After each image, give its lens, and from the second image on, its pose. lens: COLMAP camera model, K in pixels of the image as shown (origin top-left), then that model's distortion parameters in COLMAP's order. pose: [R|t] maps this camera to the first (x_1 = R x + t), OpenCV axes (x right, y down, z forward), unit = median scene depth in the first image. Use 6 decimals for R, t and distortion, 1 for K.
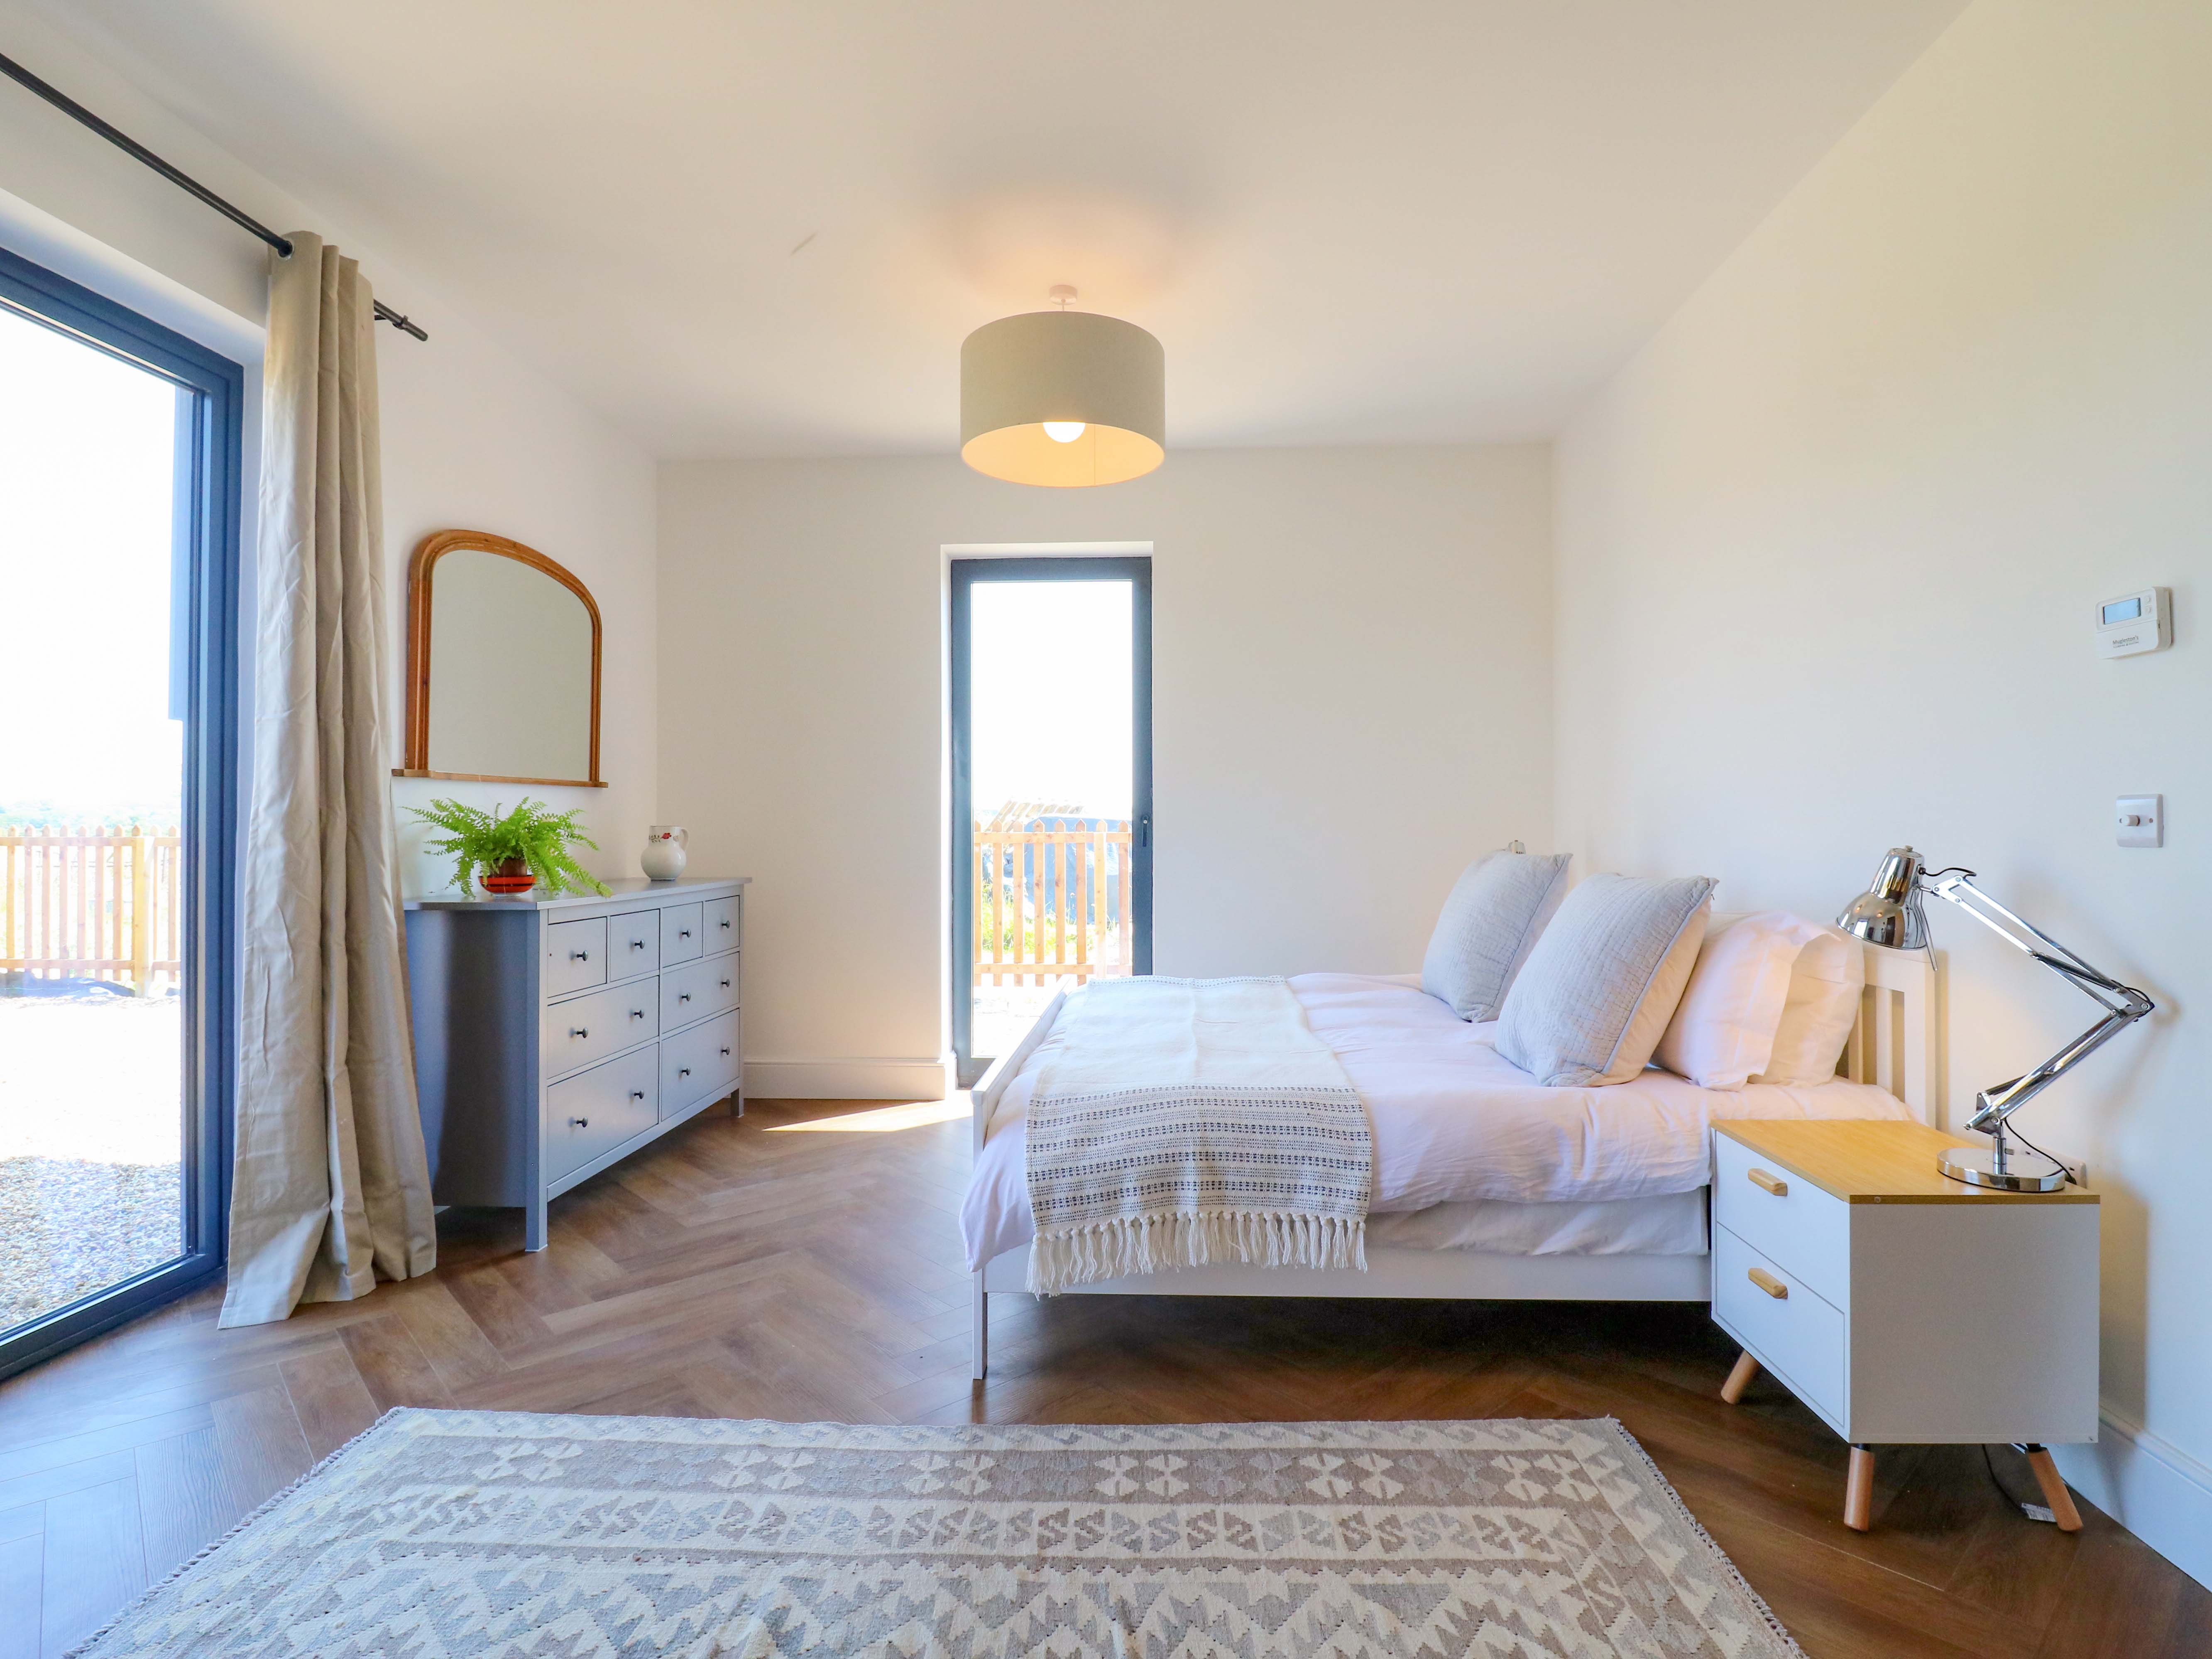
lens RADIAL K [[1125.4, 0, 1106.0], [0, 1125.4, 829.5], [0, 0, 1]] dist [0.006925, -0.017404]
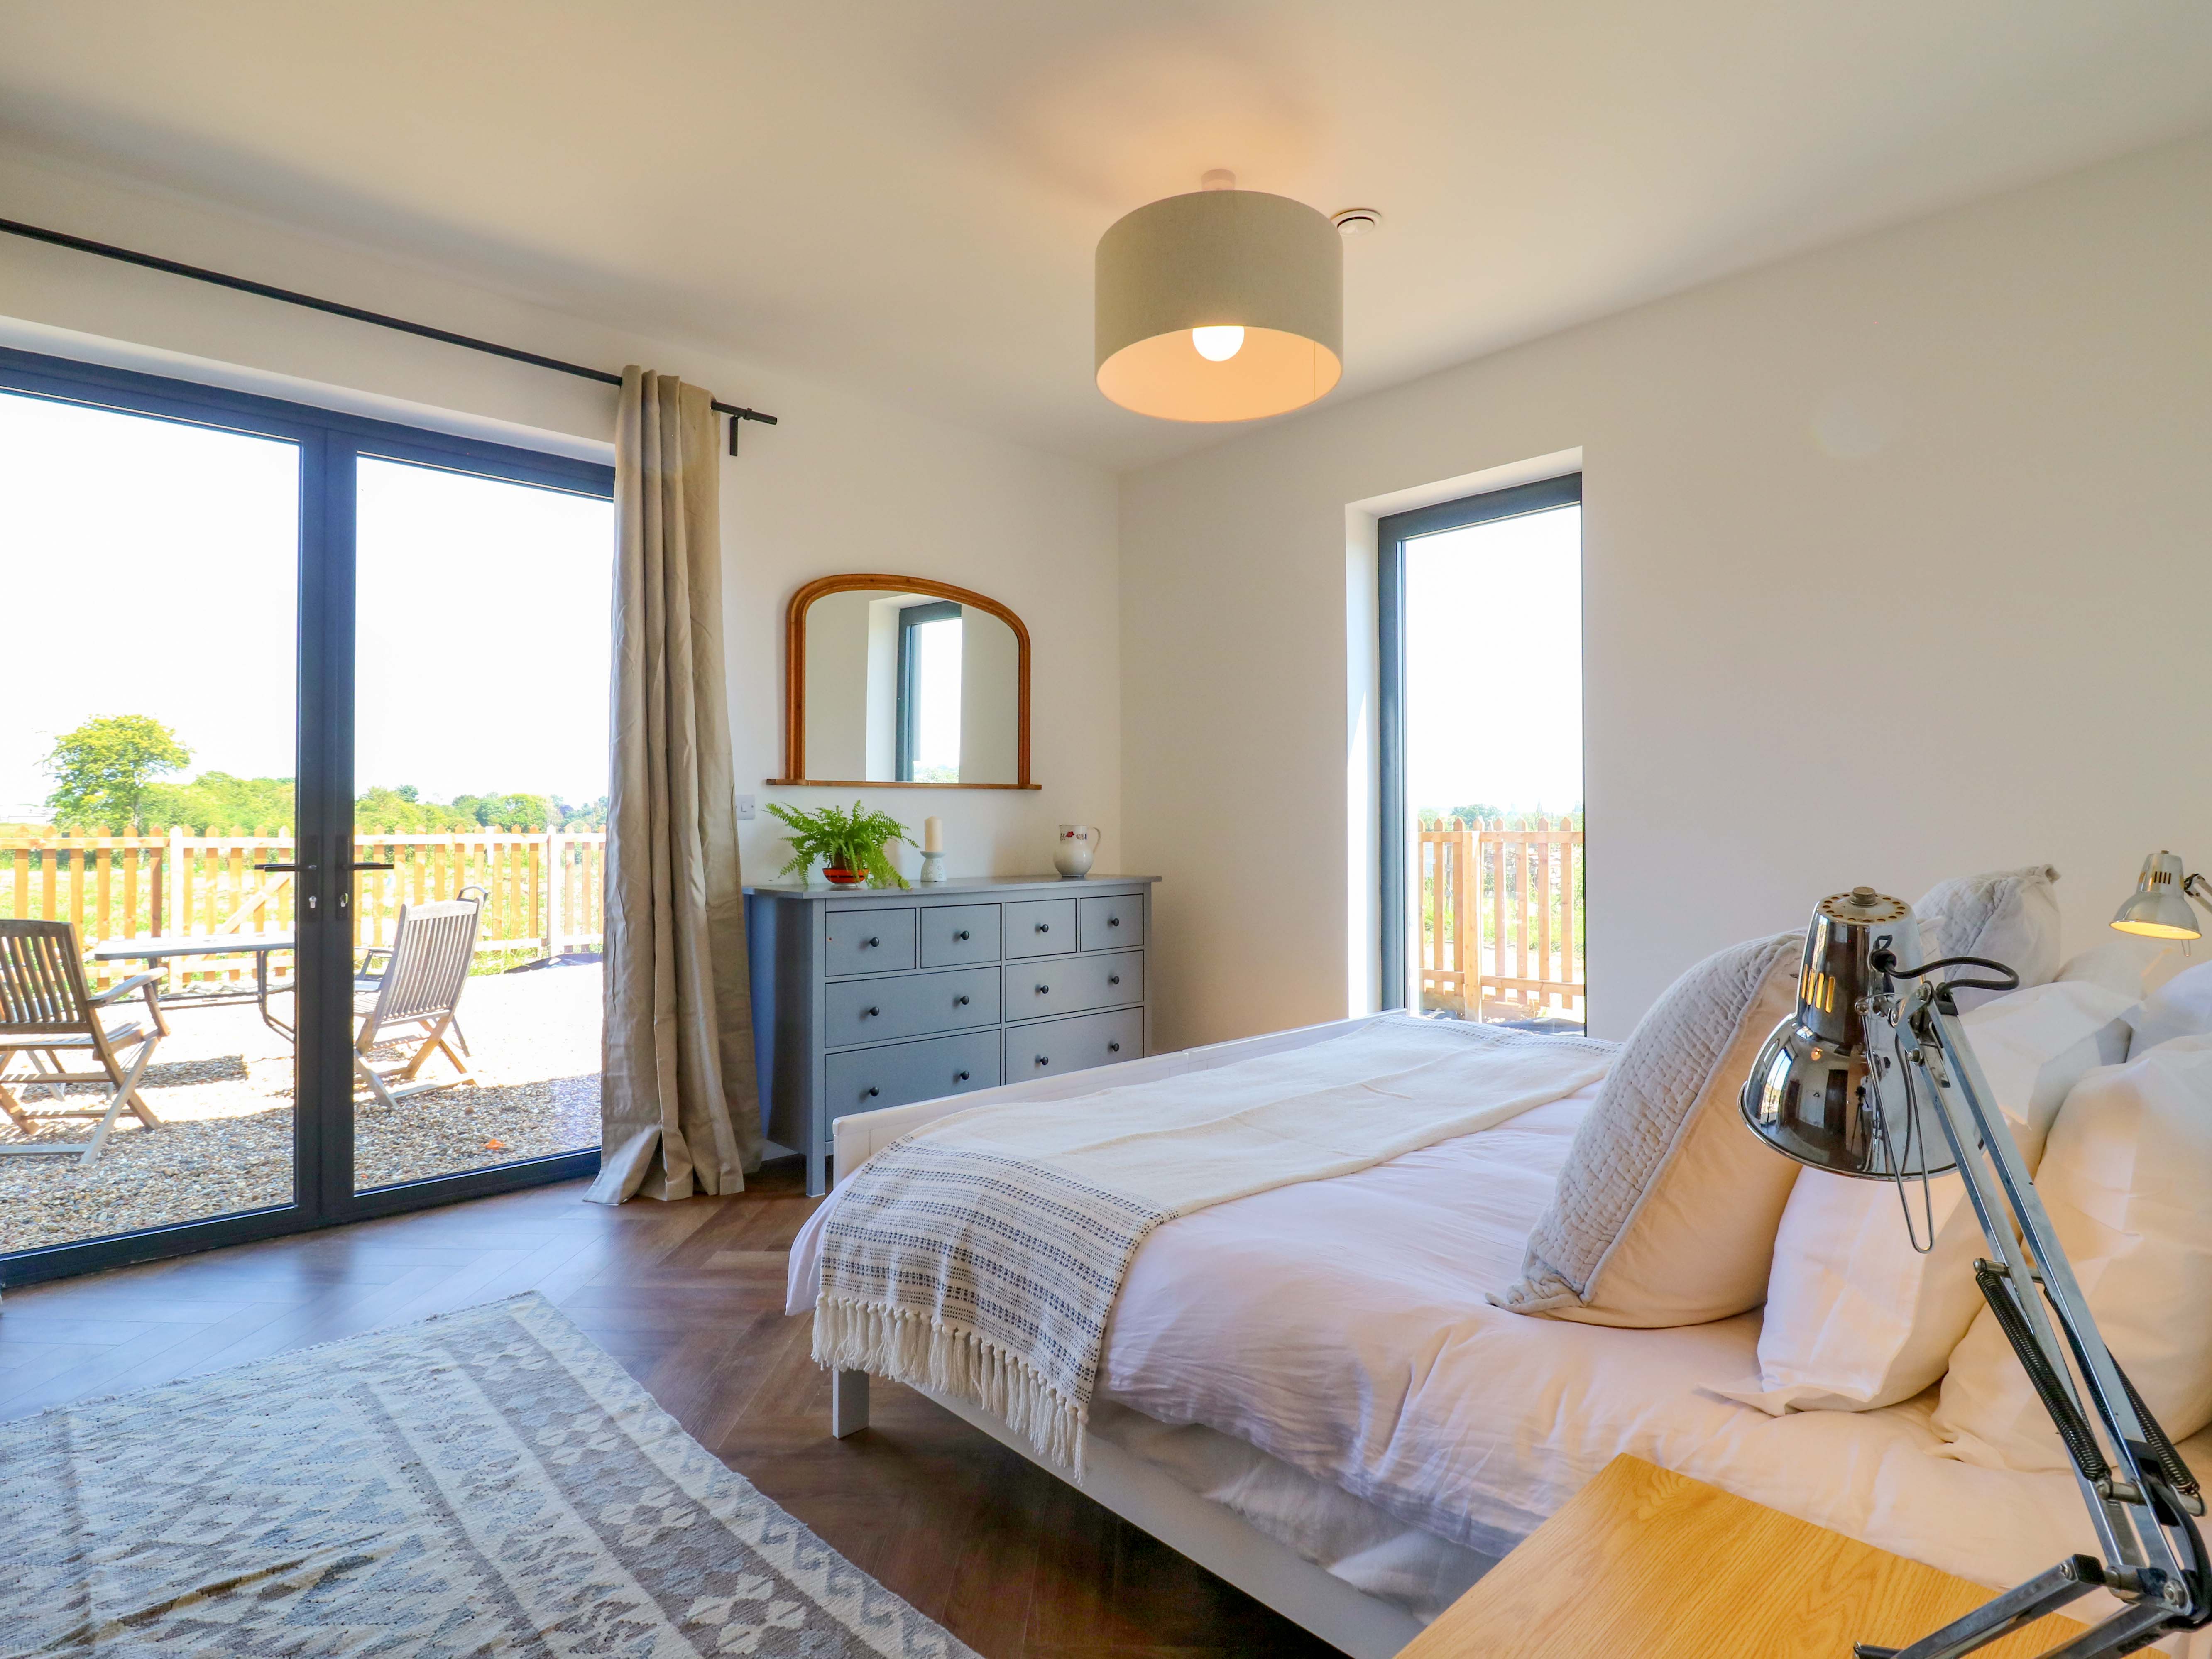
lens RADIAL K [[1125.4, 0, 1106.0], [0, 1125.4, 829.5], [0, 0, 1]] dist [0.006925, -0.017404]
pose [[0.735445, 0.002335, -0.677581, 0.686851], [-0.000206, 0.999995, 0.003223, -0.004327], [0.677585, -0.002230, 0.735441, 0.501664]]
